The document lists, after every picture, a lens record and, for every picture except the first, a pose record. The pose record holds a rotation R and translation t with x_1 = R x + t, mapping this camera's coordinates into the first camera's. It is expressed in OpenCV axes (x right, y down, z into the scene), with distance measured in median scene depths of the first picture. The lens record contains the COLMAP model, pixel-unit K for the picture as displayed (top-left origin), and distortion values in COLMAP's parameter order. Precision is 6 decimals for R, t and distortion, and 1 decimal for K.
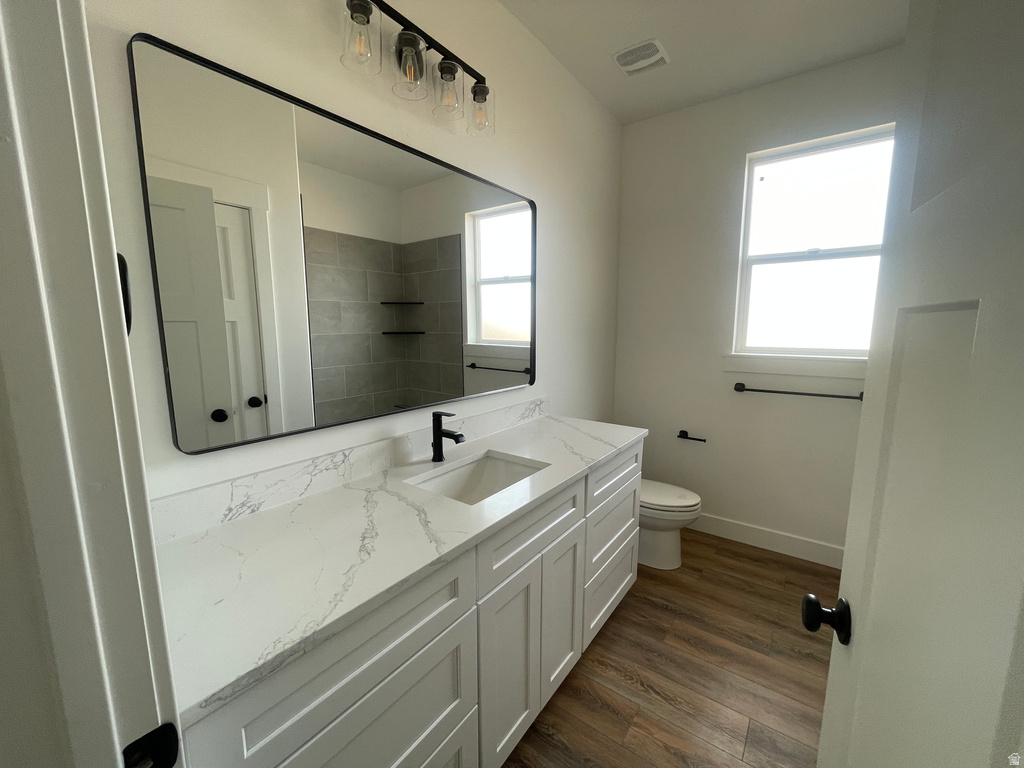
lens RADIAL K [[413.9, 0, 512.0], [0, 413.9, 384.0], [0, 0, 1]] dist [-0.001490, -0.000994]
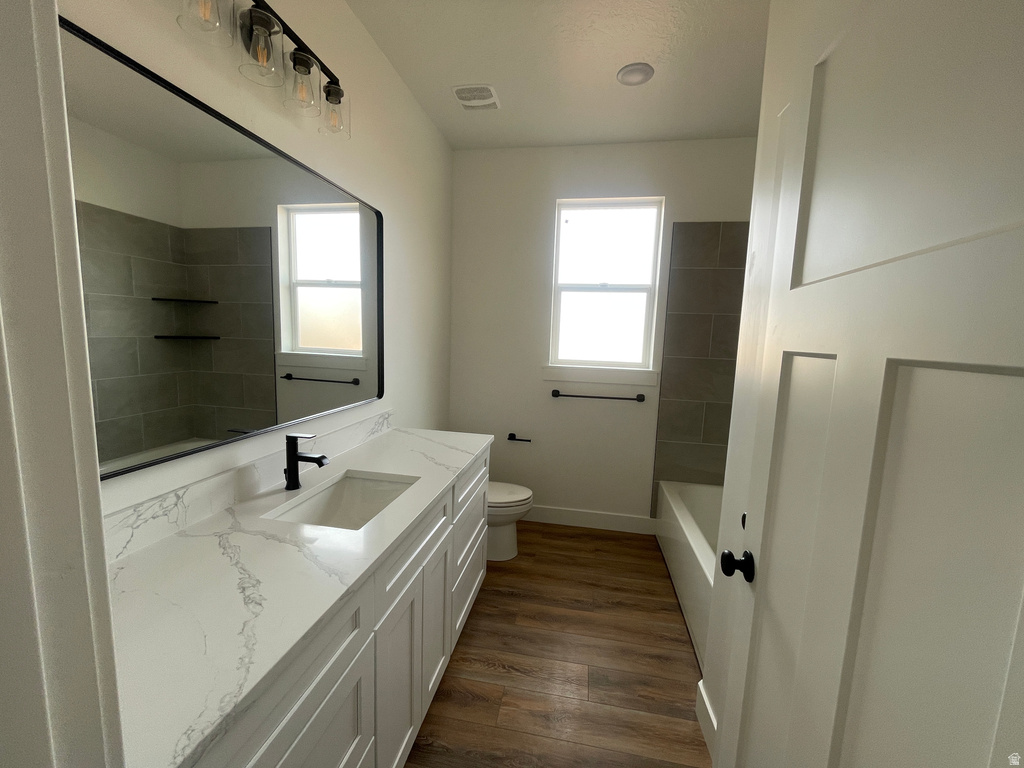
lens RADIAL K [[413.9, 0, 512.0], [0, 413.9, 384.0], [0, 0, 1]] dist [-0.001490, -0.000994]
pose [[0.896703, -0.019734, 0.442192, -0.128240], [0.026488, 0.999608, -0.009104, -0.017849], [-0.441839, 0.019876, 0.896874, -0.015352]]
